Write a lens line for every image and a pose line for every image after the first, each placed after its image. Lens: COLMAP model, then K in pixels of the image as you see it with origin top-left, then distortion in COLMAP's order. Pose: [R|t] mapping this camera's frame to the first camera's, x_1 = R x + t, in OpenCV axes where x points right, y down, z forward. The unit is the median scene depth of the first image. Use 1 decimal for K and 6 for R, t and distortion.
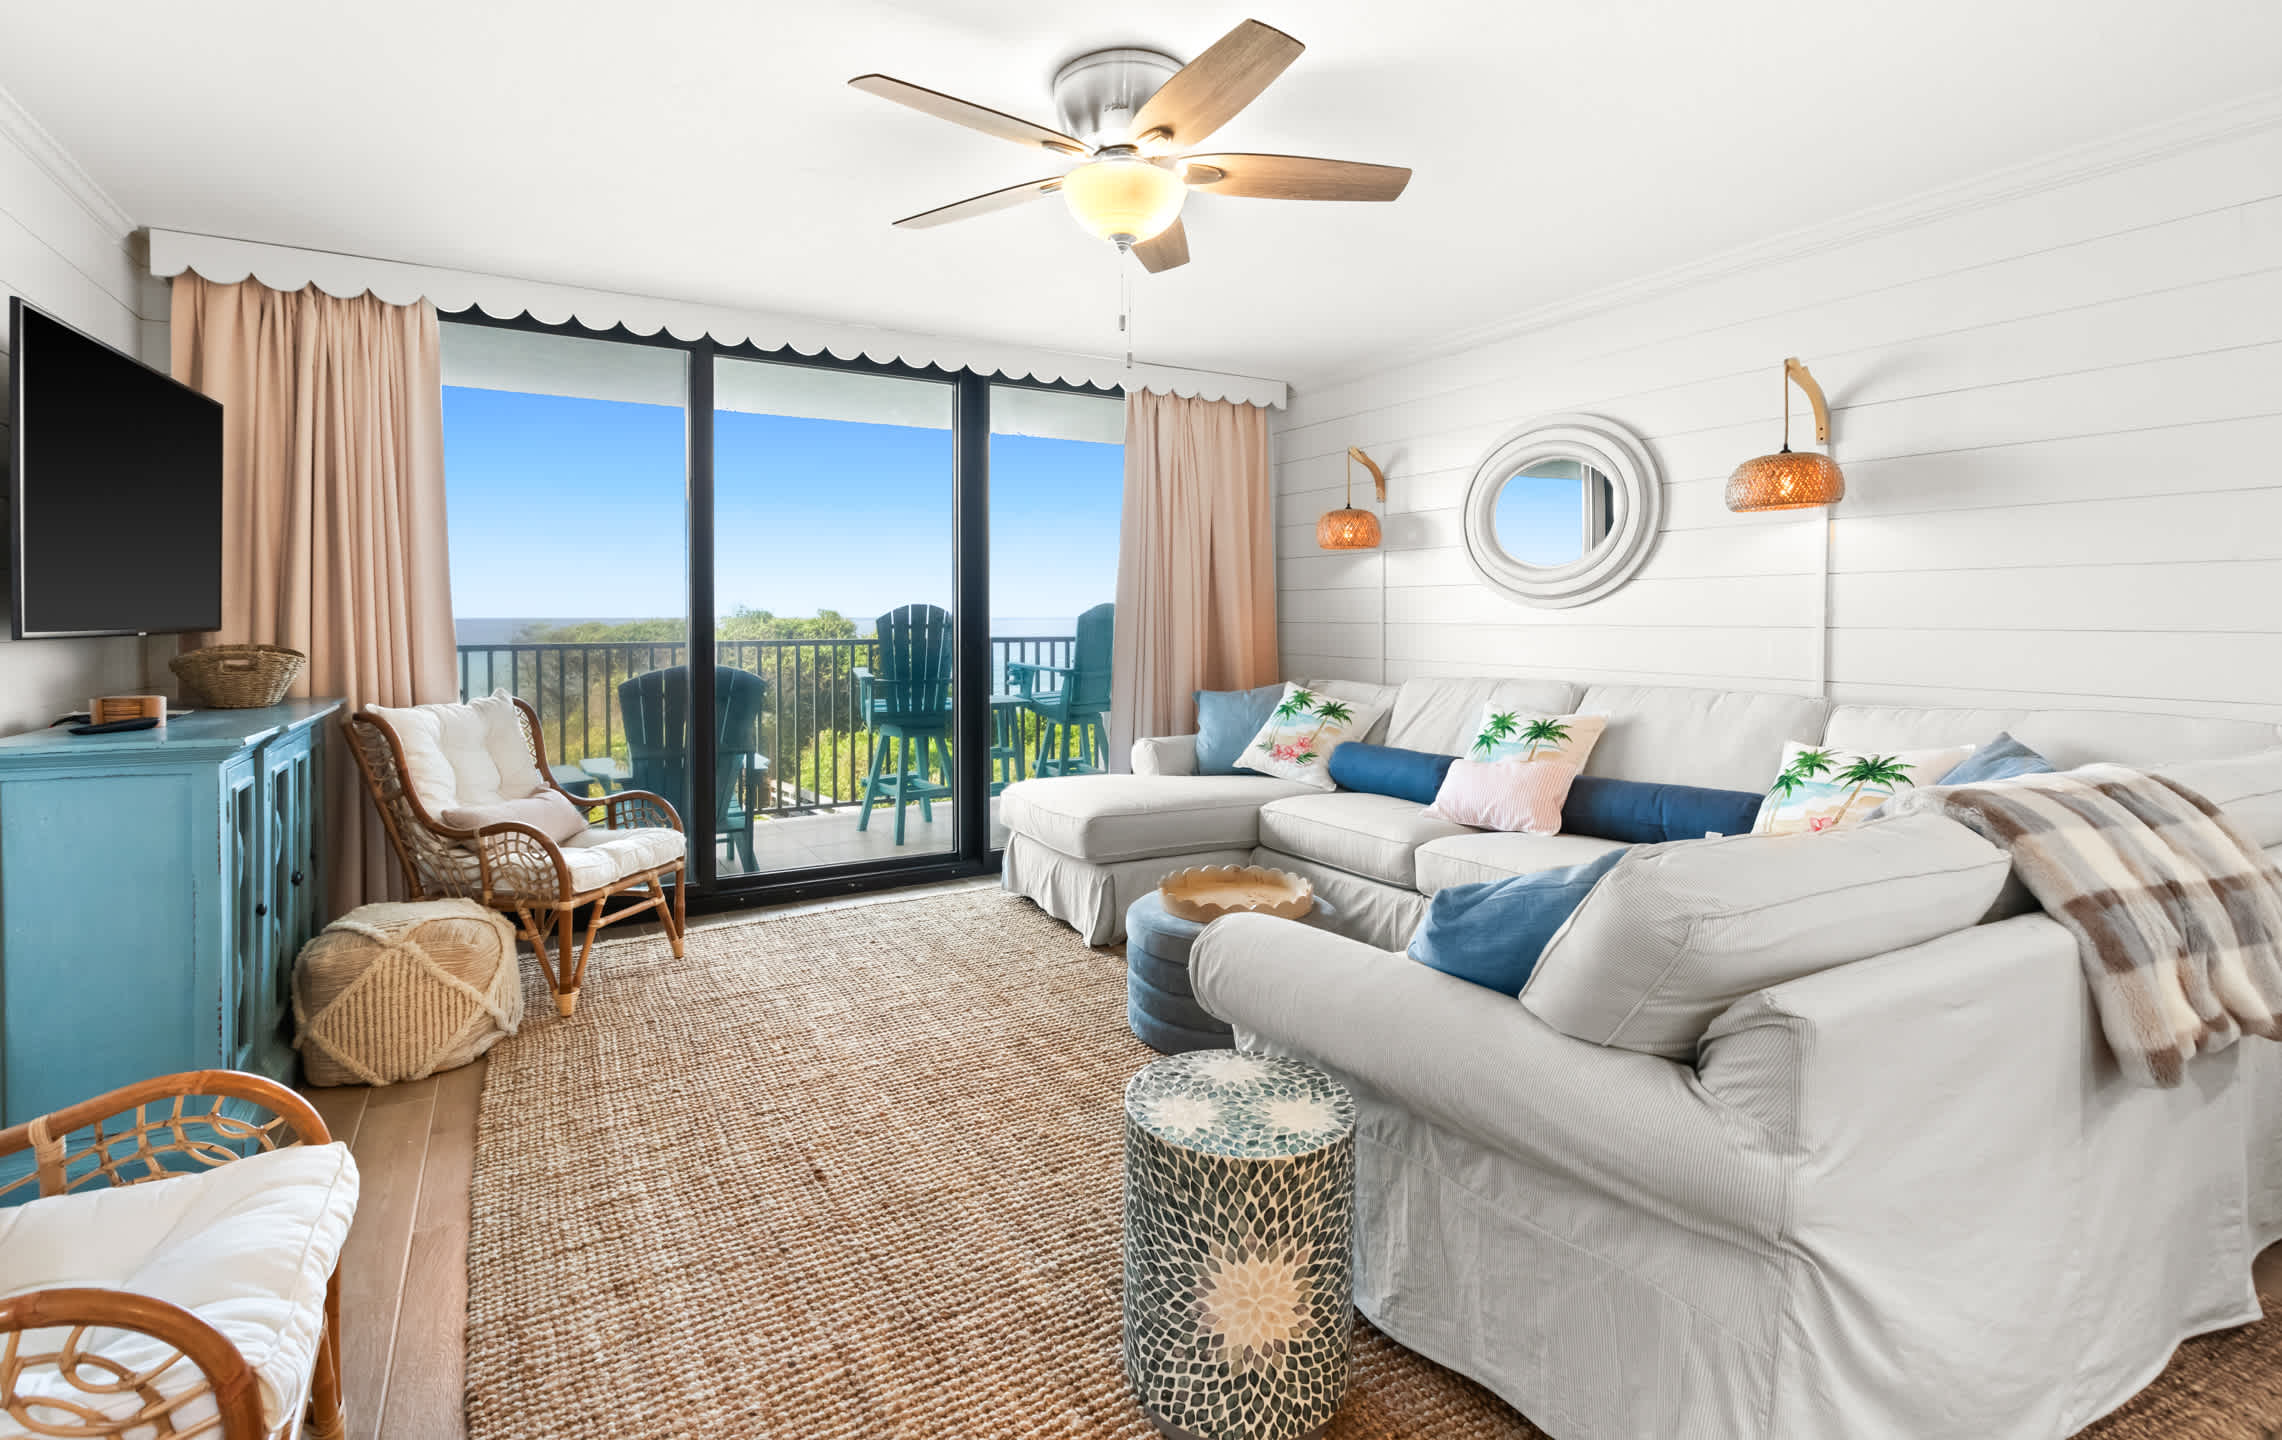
lens RADIAL K [[1080.8, 0, 1137.2], [0, 1080.8, 631.5], [0, 0, 1]] dist [0.002341, -0.000367]
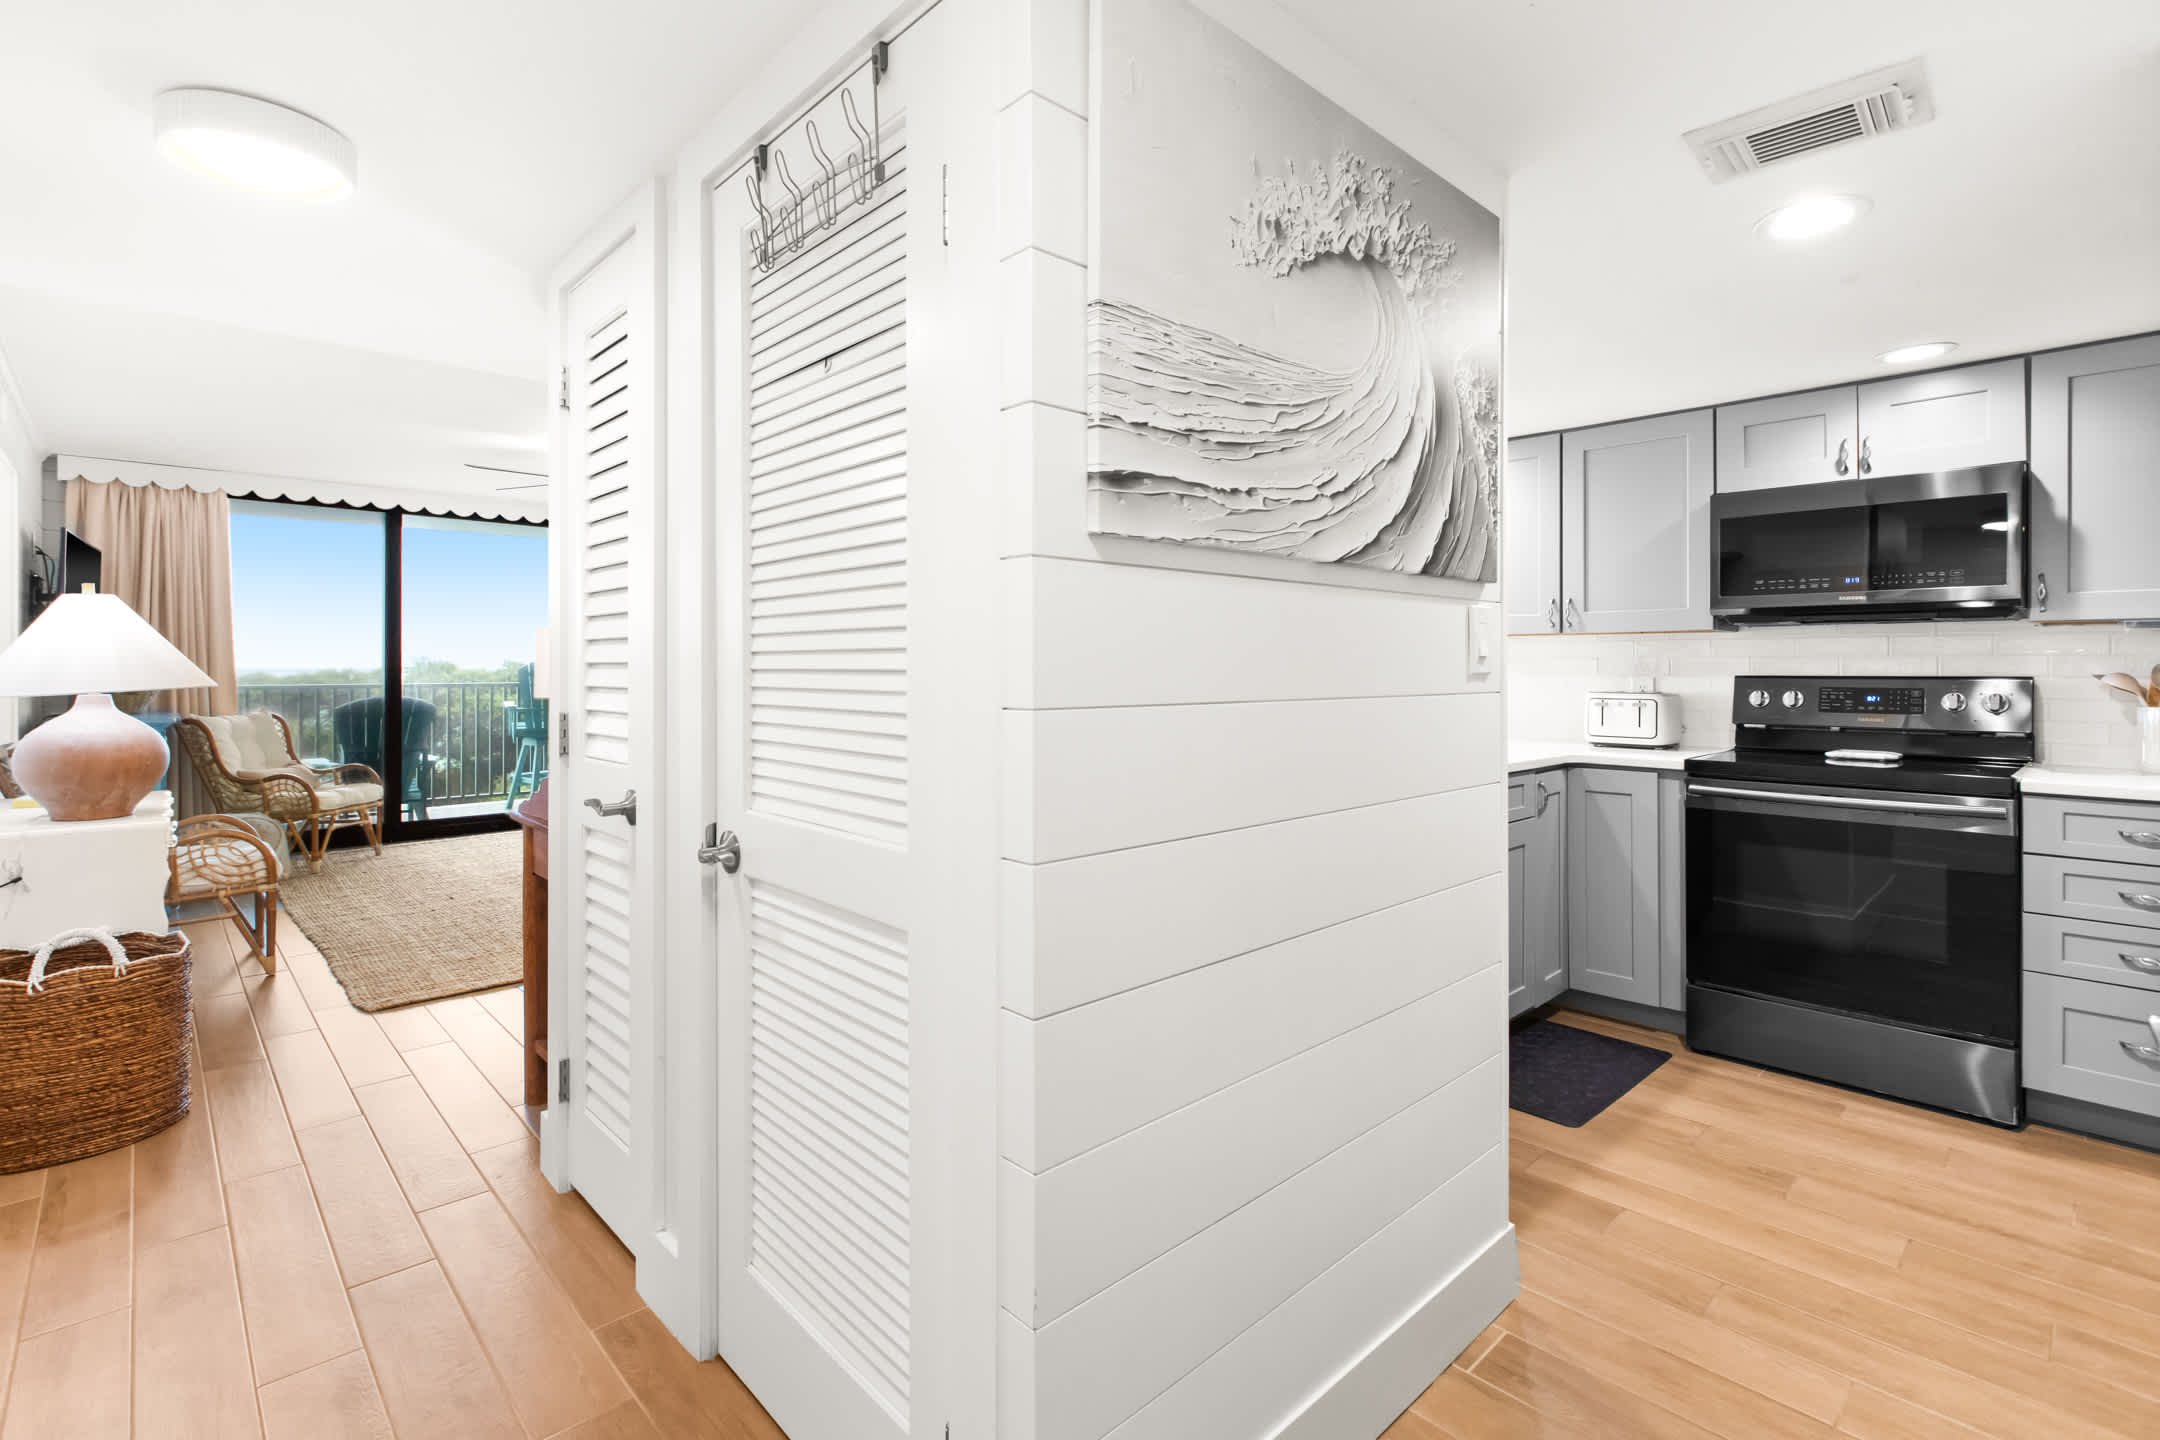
lens RADIAL K [[994.2, 0, 1088.3], [0, 994.2, 669.6], [0, 0, 1]] dist [0.000172, -0.001146]
pose [[0.972568, 0.002998, 0.232600, 0.373350], [-0.000002, 0.999917, -0.012881, 0.012199], [-0.232619, 0.012528, 0.972487, -0.976594]]
